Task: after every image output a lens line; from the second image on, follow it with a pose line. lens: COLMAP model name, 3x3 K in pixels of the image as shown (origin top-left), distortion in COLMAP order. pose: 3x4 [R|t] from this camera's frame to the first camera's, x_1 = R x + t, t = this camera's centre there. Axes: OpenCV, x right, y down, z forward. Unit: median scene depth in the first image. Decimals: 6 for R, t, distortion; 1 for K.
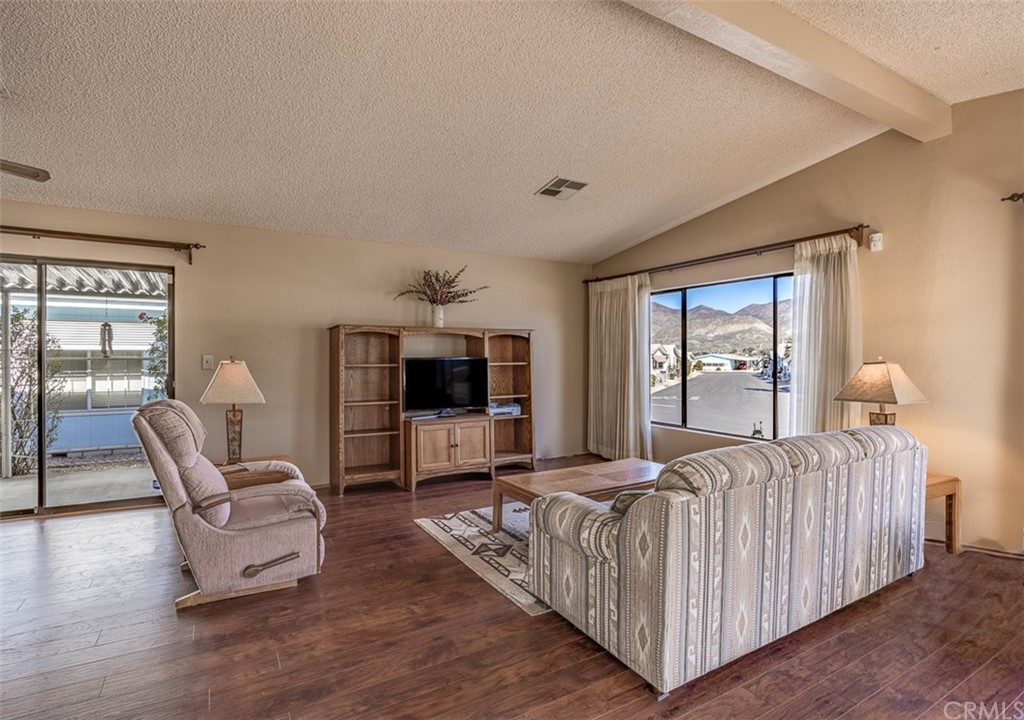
lens RADIAL K [[522.2, 0, 513.4], [0, 522.2, 356.8], [0, 0, 1]] dist [0.003268, 0.000005]
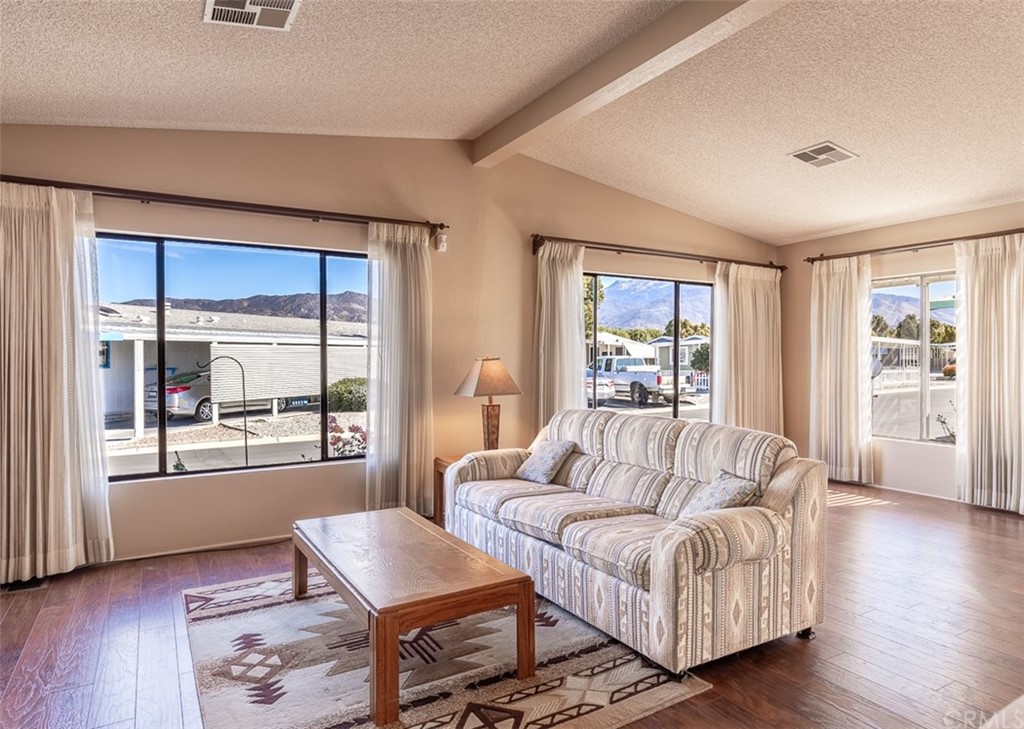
lens RADIAL K [[667.1, 0, 513.4], [0, 667.1, 365.6], [0, 0, 1]] dist [-0.003627, -0.000131]
pose [[-0.042403, -0.007039, 0.999076, -0.572085], [0.009269, 0.999929, 0.007438, 0.013231], [-0.999058, 0.009576, -0.042335, 0.831652]]
